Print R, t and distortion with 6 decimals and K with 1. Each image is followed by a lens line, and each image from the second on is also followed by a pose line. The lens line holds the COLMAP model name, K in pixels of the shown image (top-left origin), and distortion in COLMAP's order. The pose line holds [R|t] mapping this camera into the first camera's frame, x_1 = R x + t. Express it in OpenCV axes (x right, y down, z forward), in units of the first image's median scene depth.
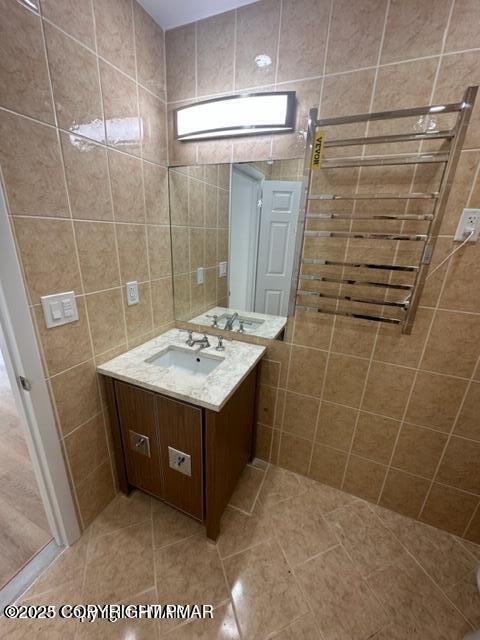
lens RADIAL K [[254.8, 0, 240.0], [0, 254.8, 320.0], [0, 0, 1]] dist [-0.001262, -0.000027]
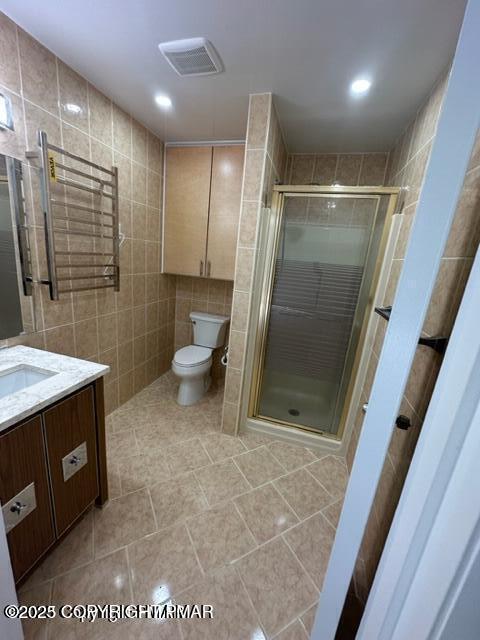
lens RADIAL K [[254.8, 0, 240.0], [0, 254.8, 320.0], [0, 0, 1]] dist [-0.001262, -0.000027]
pose [[-0.132442, -0.297842, 0.945383, -1.102476], [0.223093, 0.920355, 0.321211, -0.128334], [-0.965758, 0.253451, -0.055447, 0.295036]]
